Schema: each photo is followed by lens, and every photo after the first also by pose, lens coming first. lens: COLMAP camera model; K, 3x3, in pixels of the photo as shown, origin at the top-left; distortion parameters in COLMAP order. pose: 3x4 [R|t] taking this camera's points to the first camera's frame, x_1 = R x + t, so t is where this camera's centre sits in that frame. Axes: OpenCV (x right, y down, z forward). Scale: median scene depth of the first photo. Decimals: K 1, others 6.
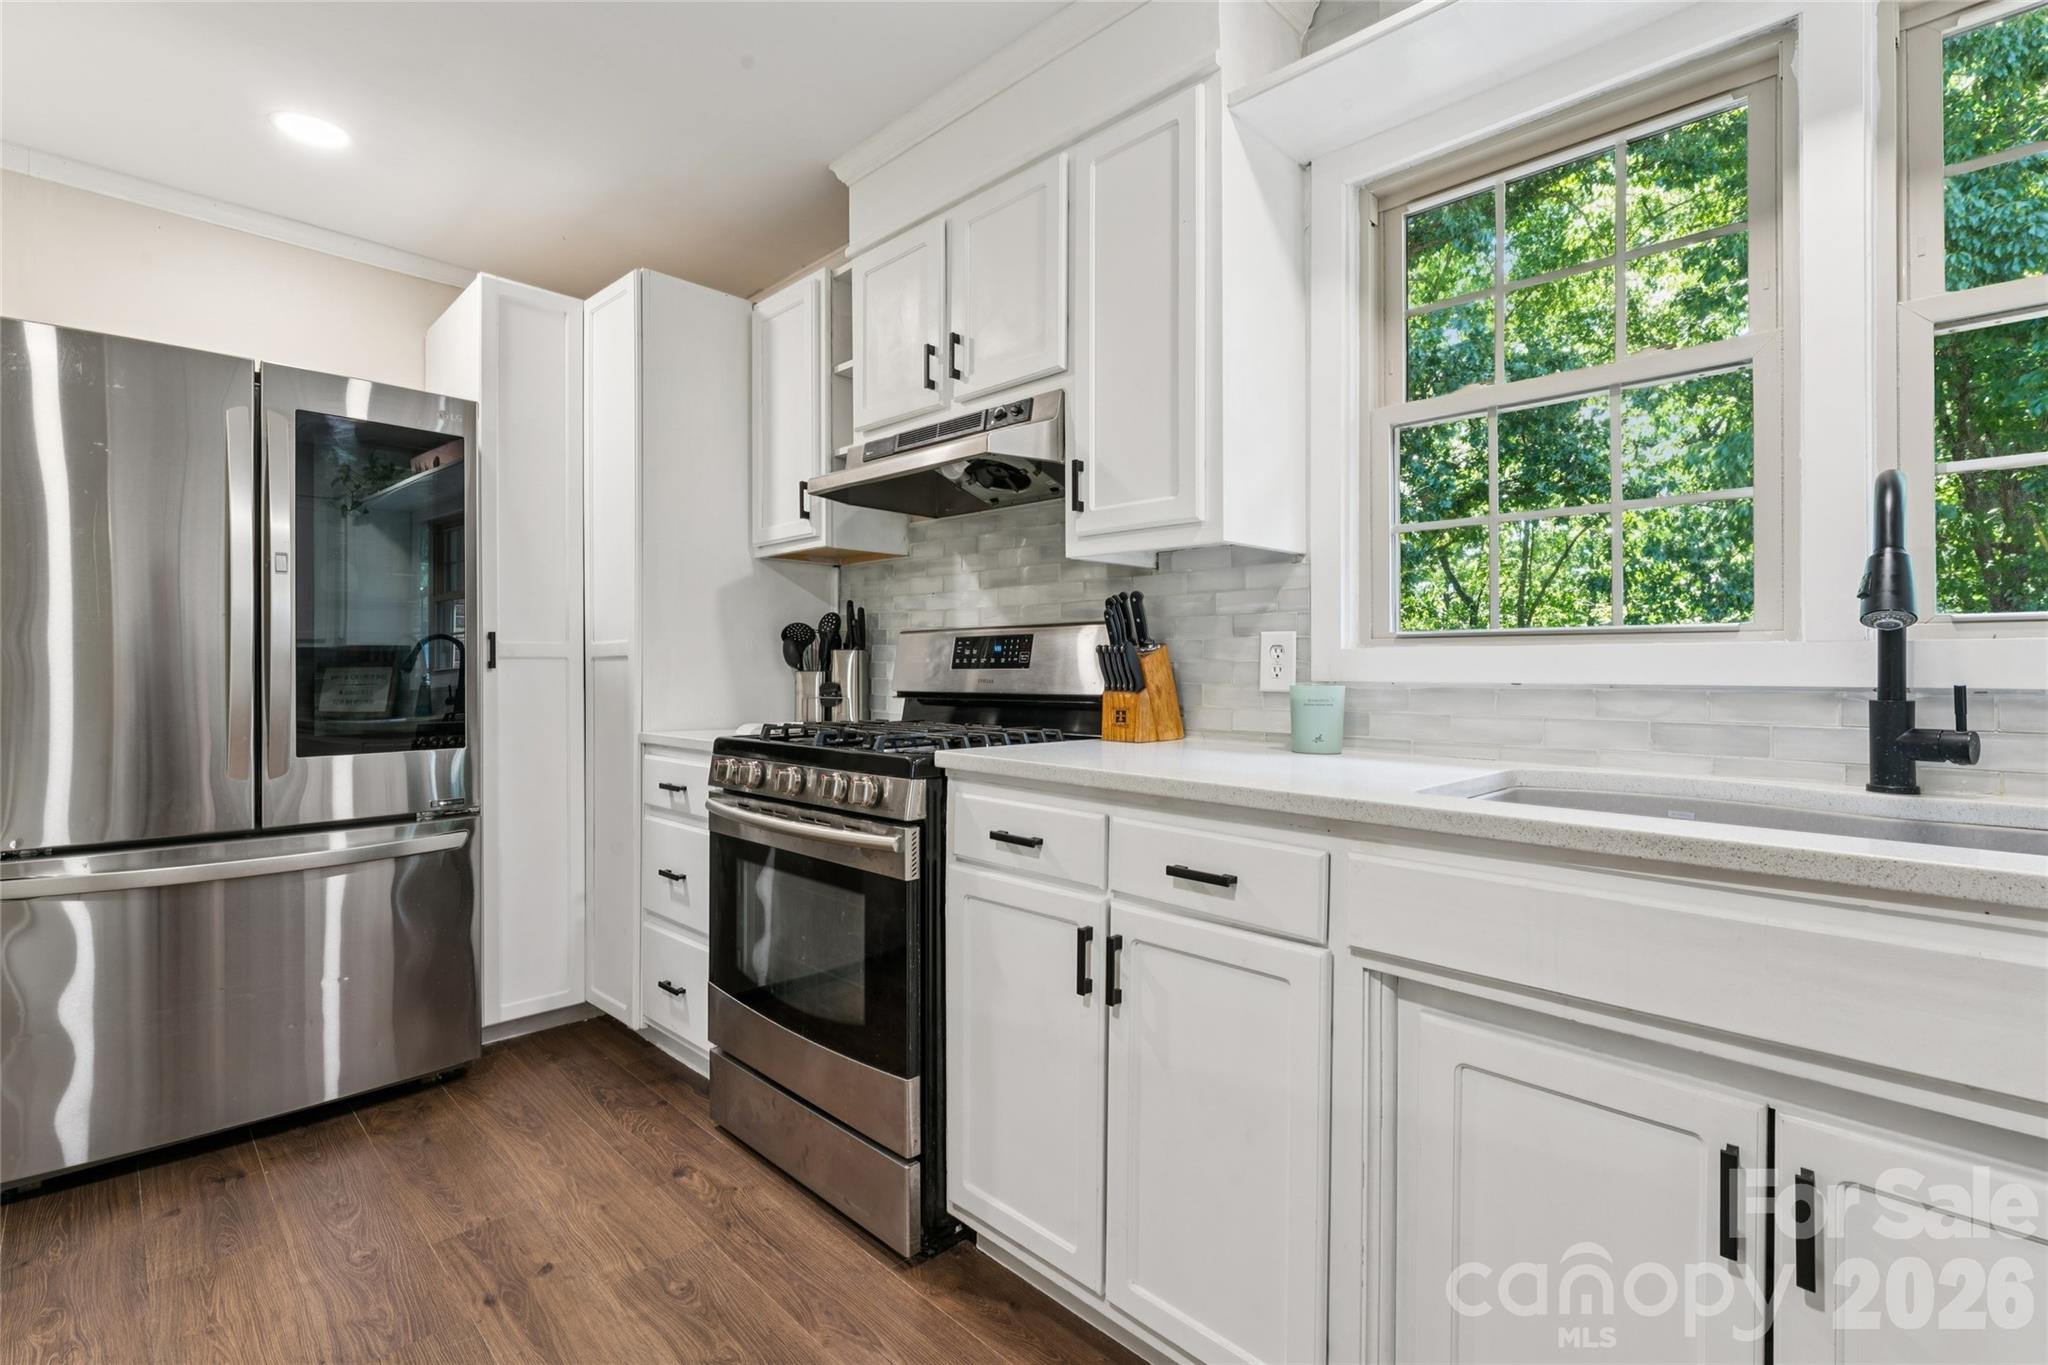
lens RADIAL K [[942.2, 0, 1021.4], [0, 942.2, 664.8], [0, 0, 1]] dist [-0.001643, -0.000235]
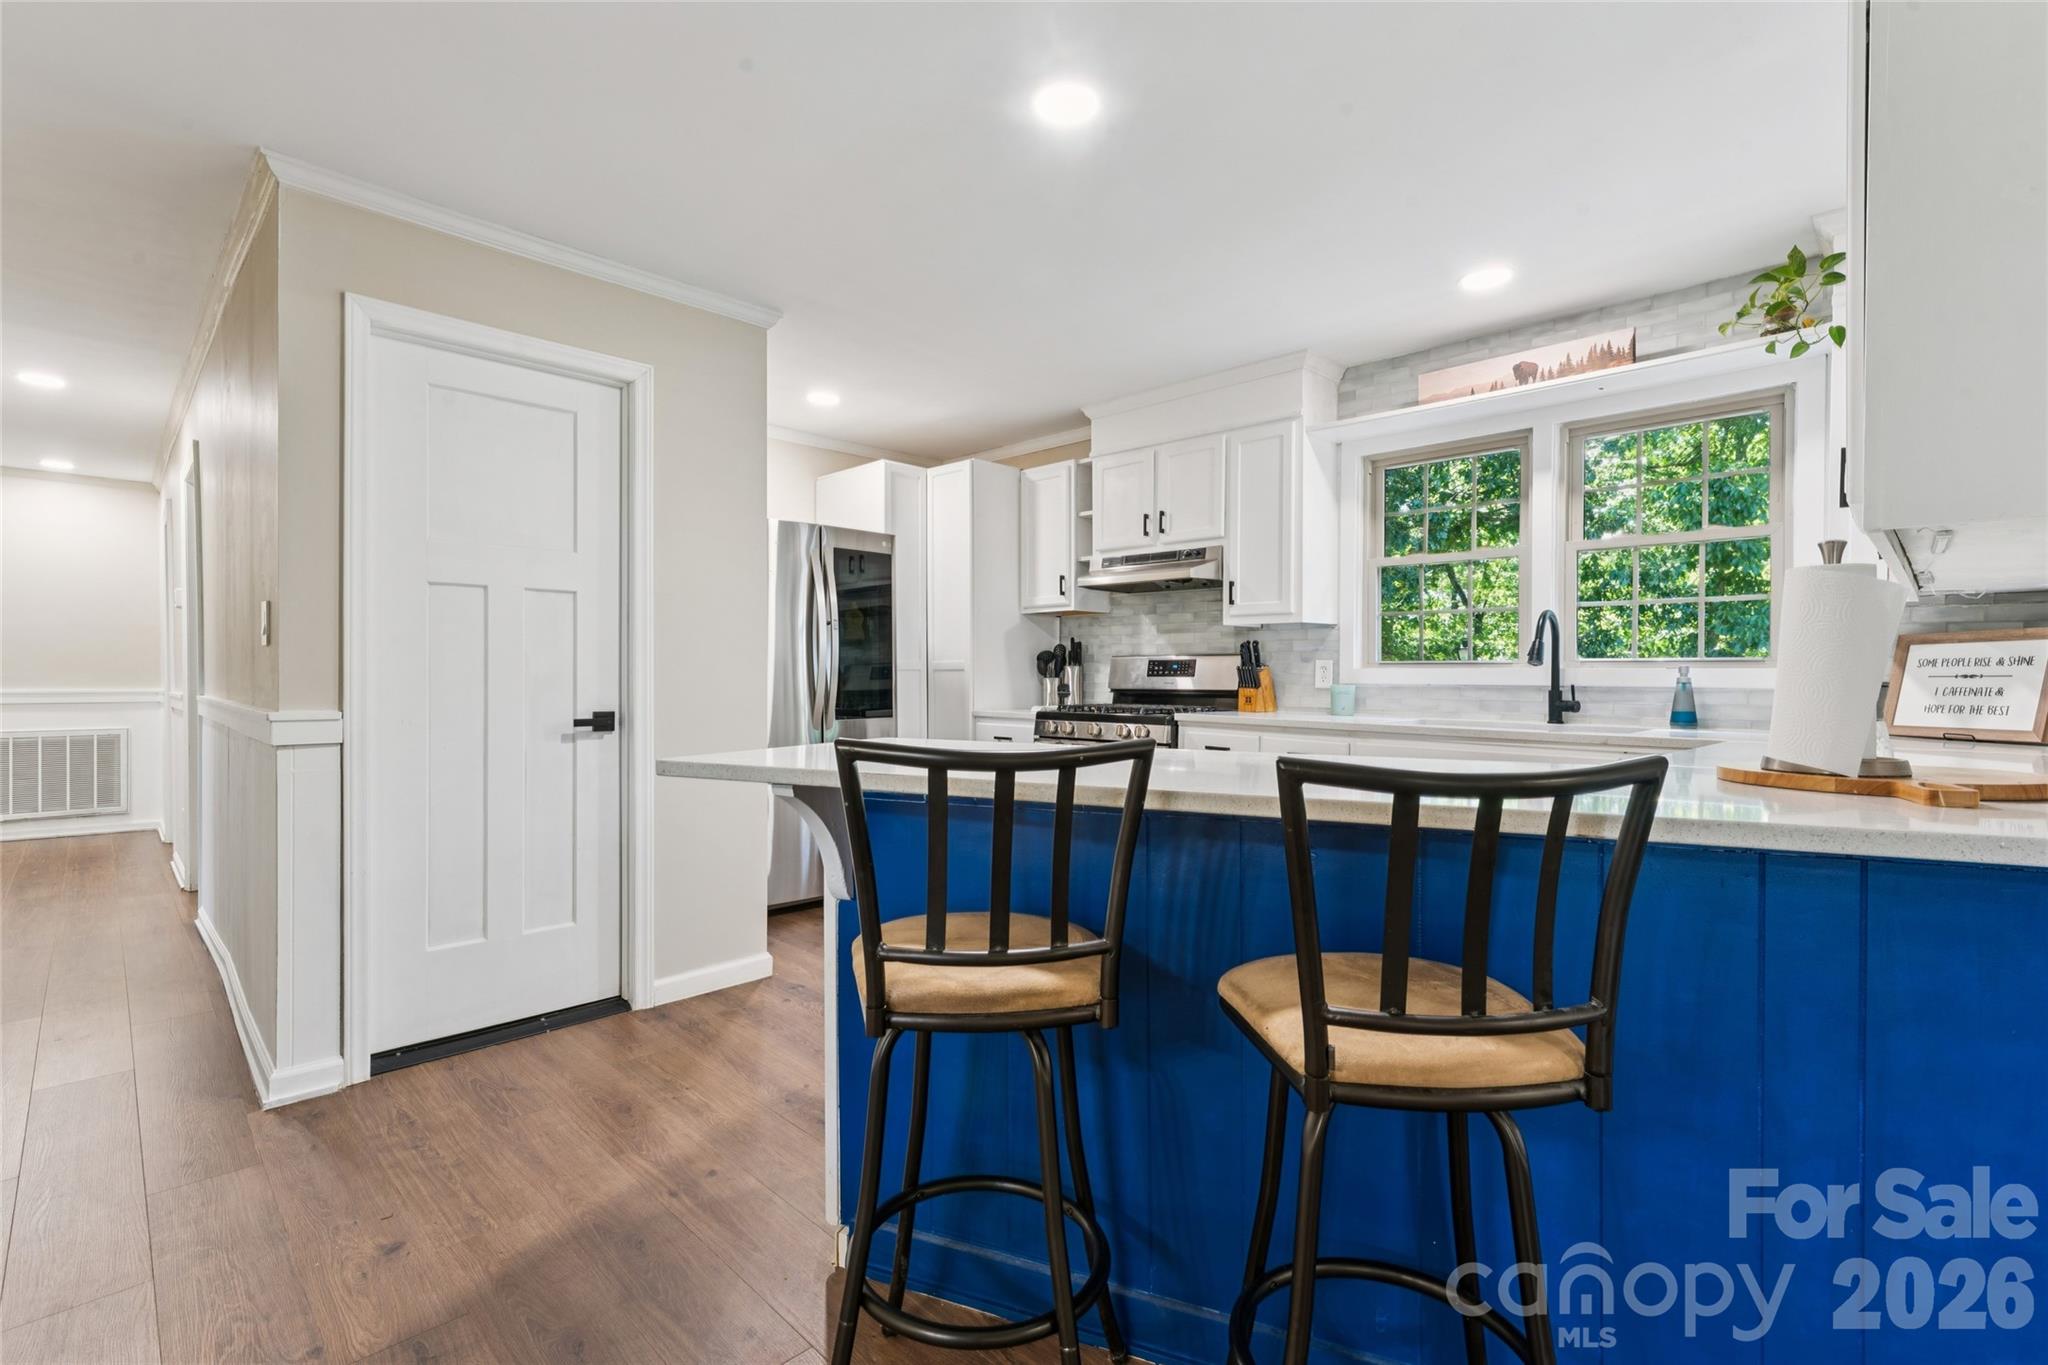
lens RADIAL K [[942.2, 0, 1015.3], [0, 942.2, 682.7], [0, 0, 1]] dist [-0.001643, -0.000235]
pose [[0.999913, 0.003692, -0.012697, -0.380506], [-0.003531, 0.999914, 0.012643, -0.008503], [0.012743, -0.012597, 0.999839, -1.090082]]
